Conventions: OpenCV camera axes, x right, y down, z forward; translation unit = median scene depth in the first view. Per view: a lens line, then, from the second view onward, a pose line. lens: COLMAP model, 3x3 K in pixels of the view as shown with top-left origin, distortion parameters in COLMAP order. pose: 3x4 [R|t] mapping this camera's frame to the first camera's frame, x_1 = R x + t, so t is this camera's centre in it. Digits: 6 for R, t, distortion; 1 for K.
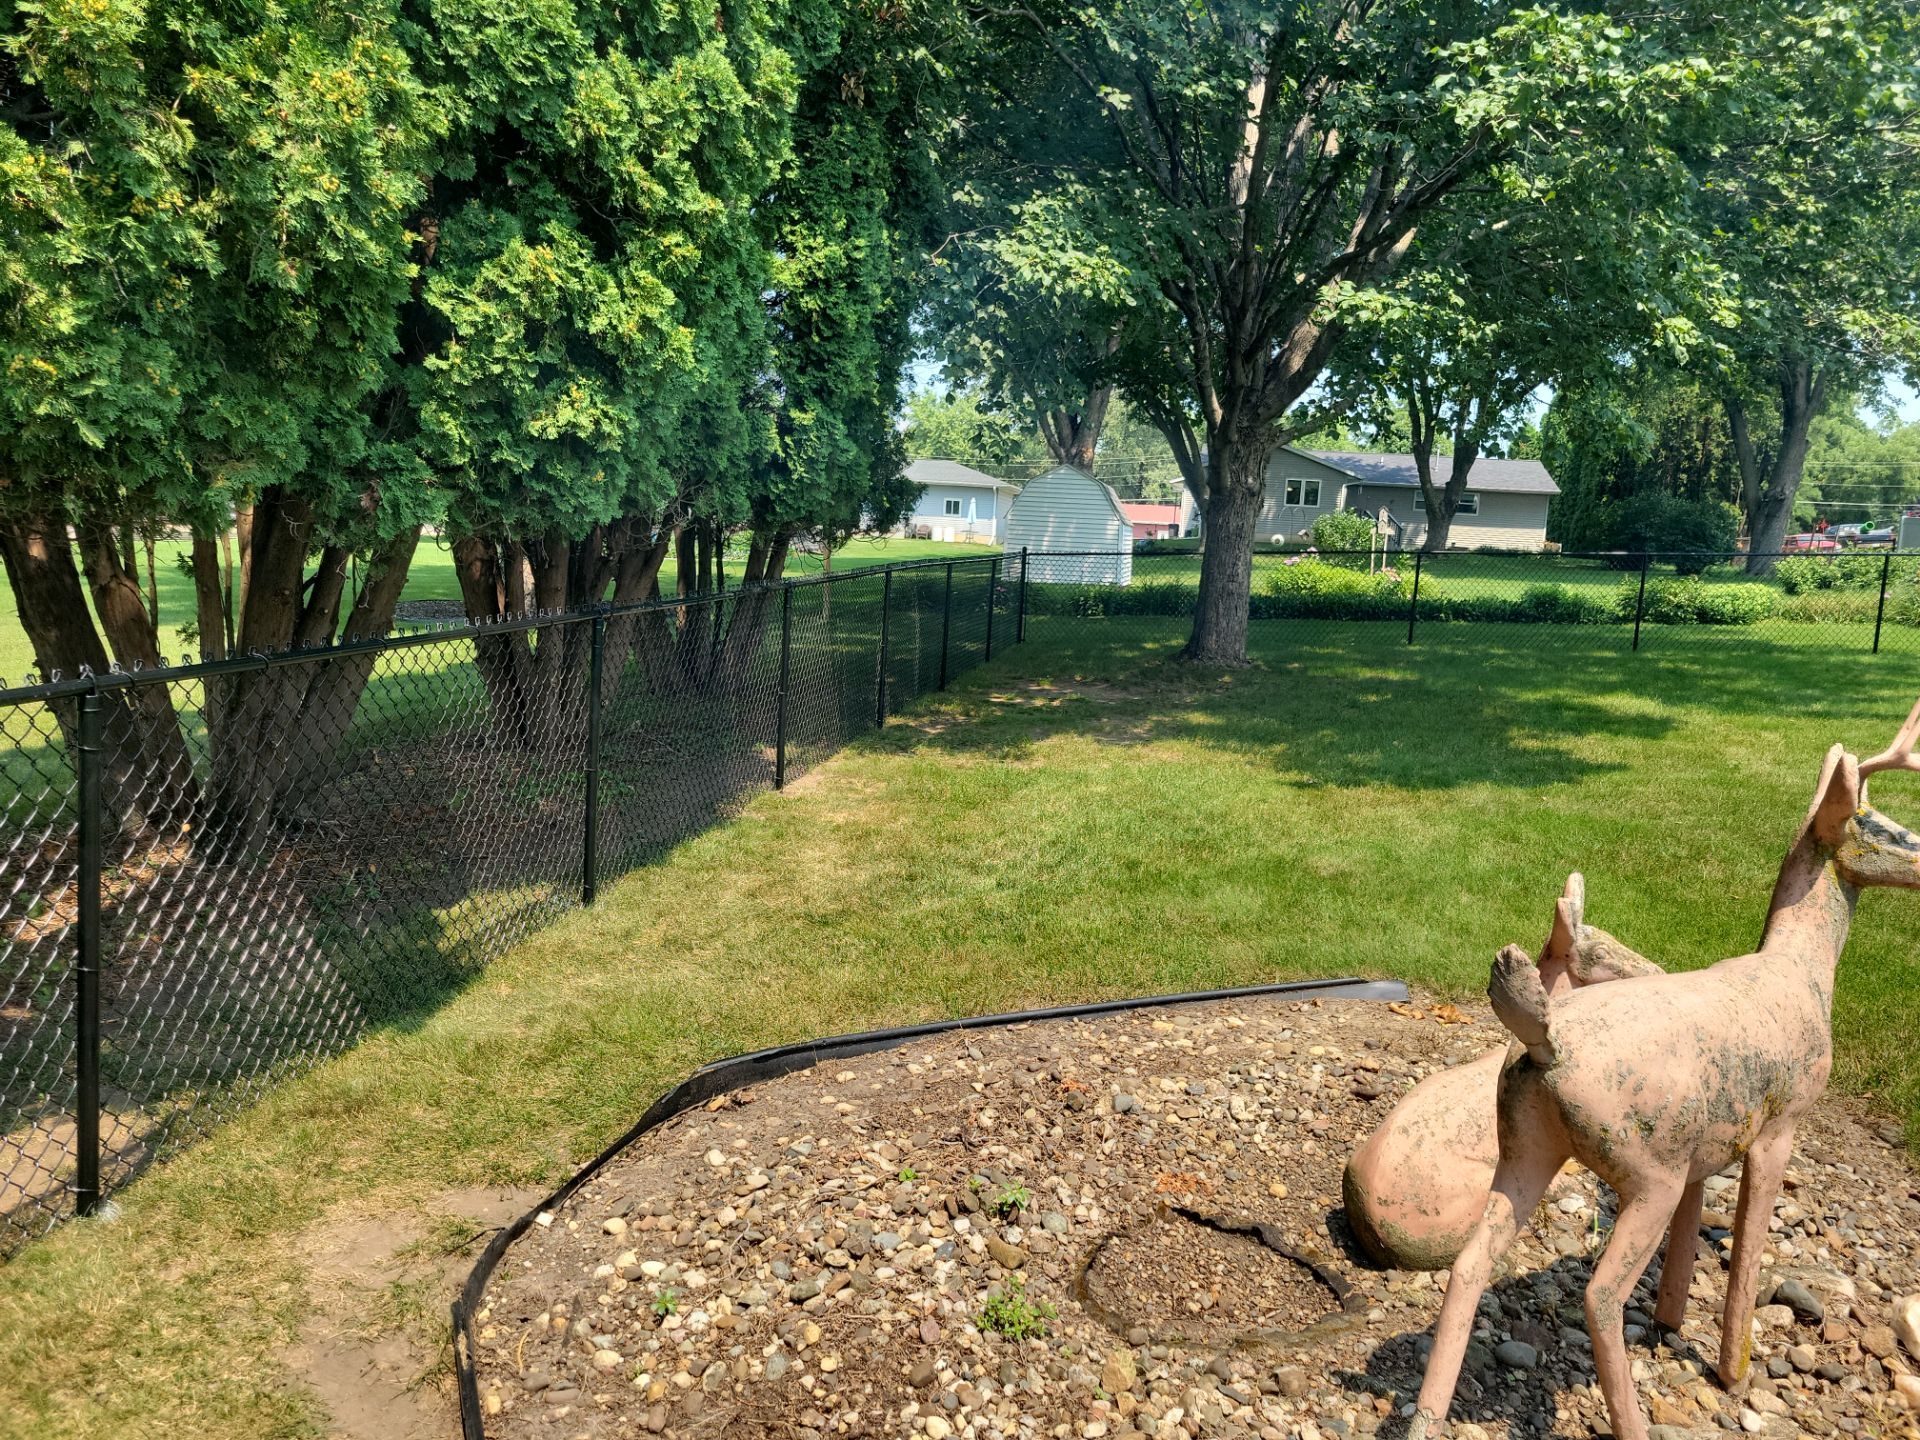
lens RADIAL K [[1447.4, 0, 975.5], [0, 1447.4, 707.5], [0, 0, 1]] dist [0.048131, -0.026190]
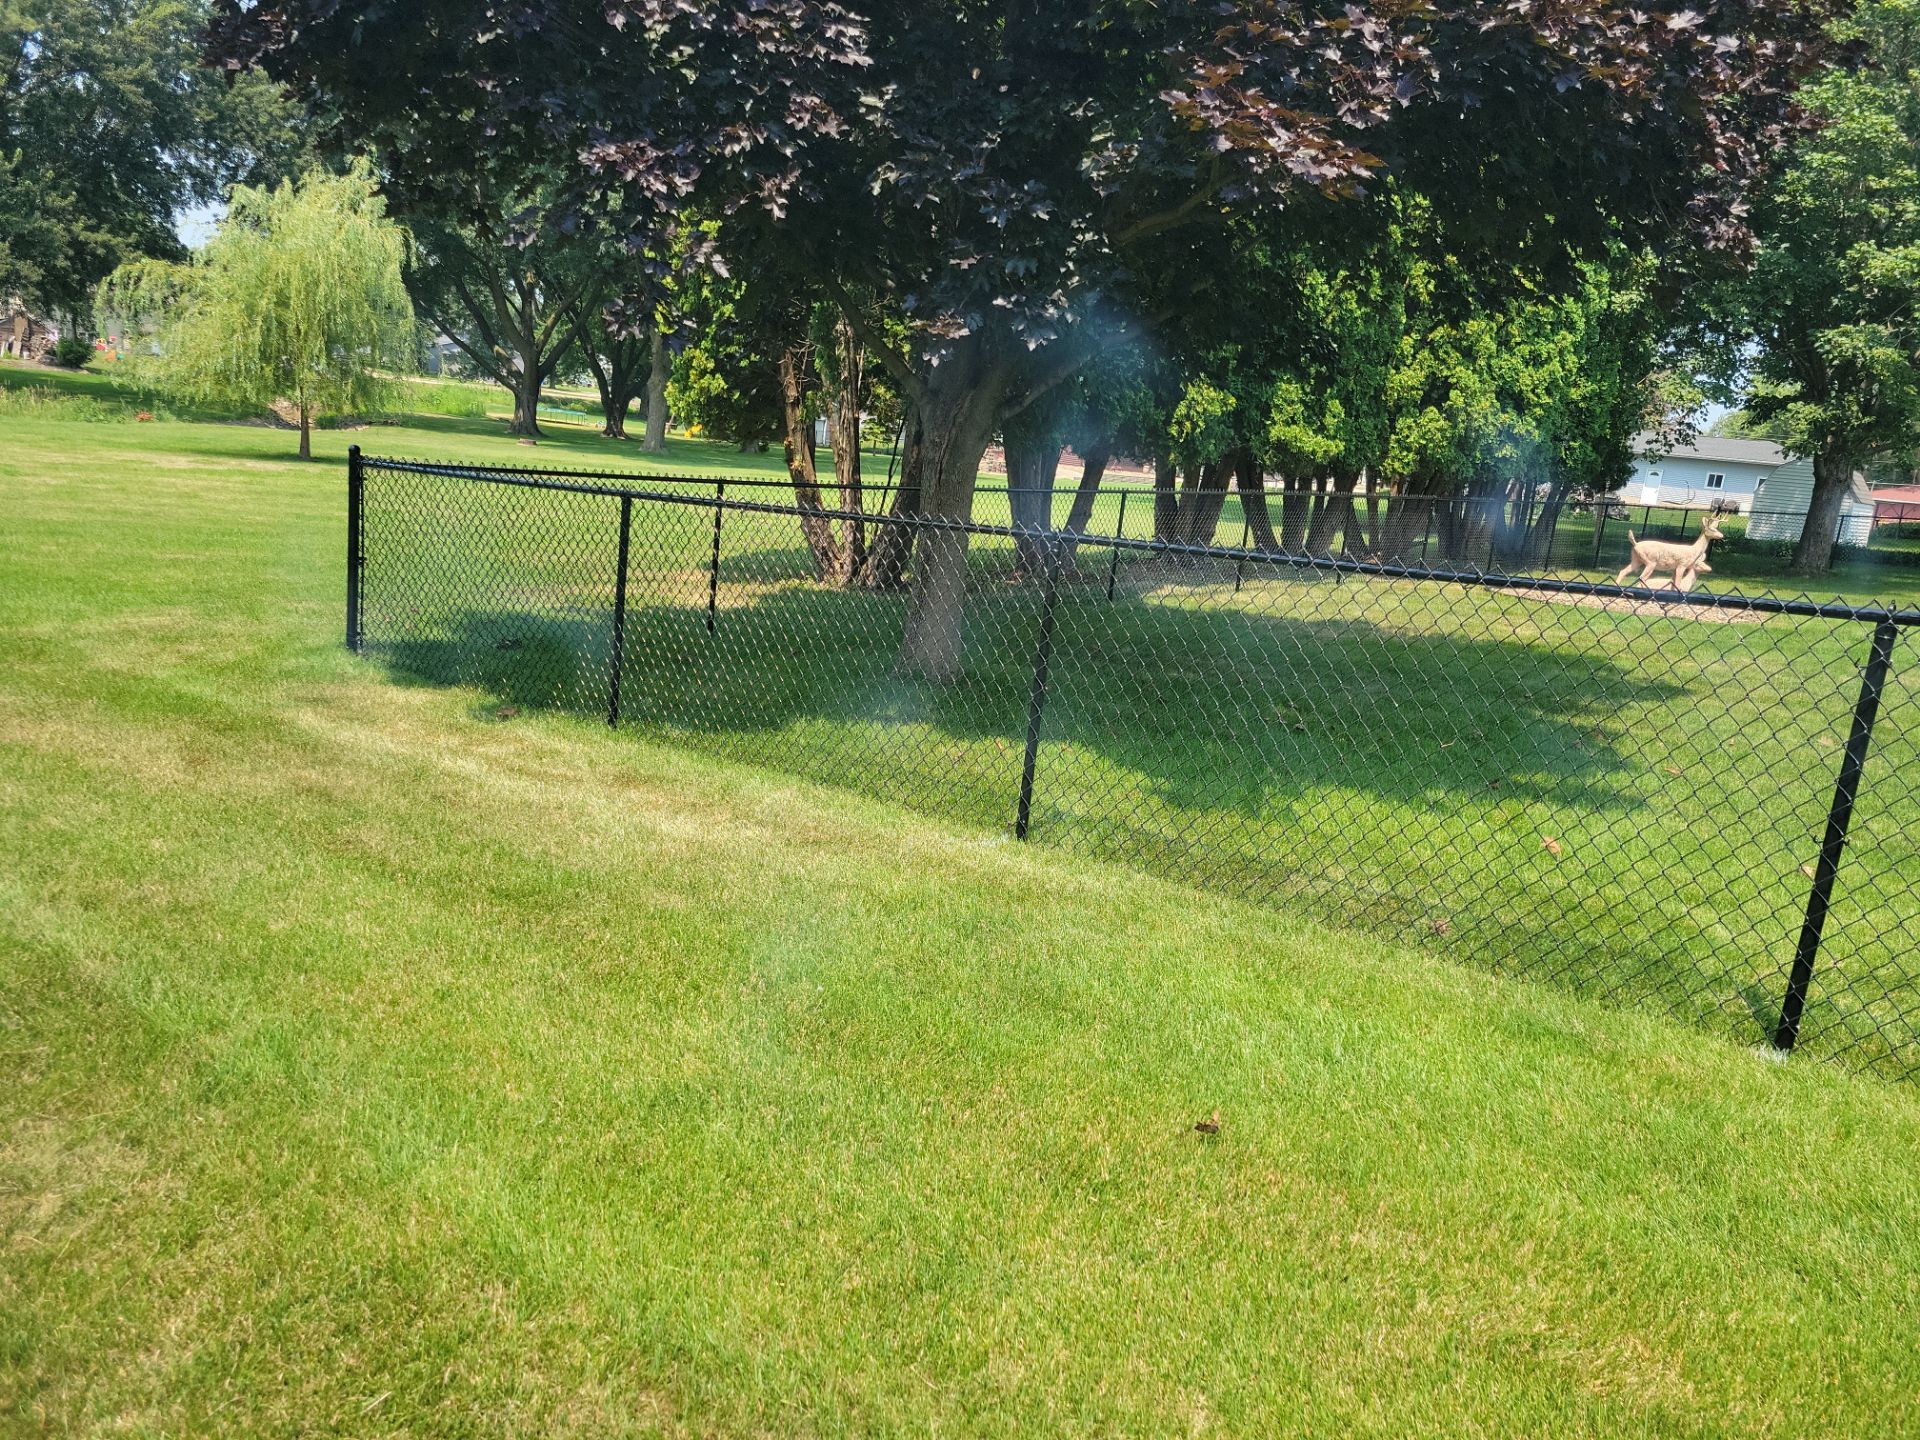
lens RADIAL K [[1447.4, 0, 969.3], [0, 1447.4, 720.2], [0, 0, 1]] dist [0.048131, -0.026190]
pose [[0.859088, 0.135792, -0.493486, 0.078117], [-0.118626, 0.990736, 0.066109, 0.064082], [0.497892, 0.001747, 0.867238, -0.463952]]
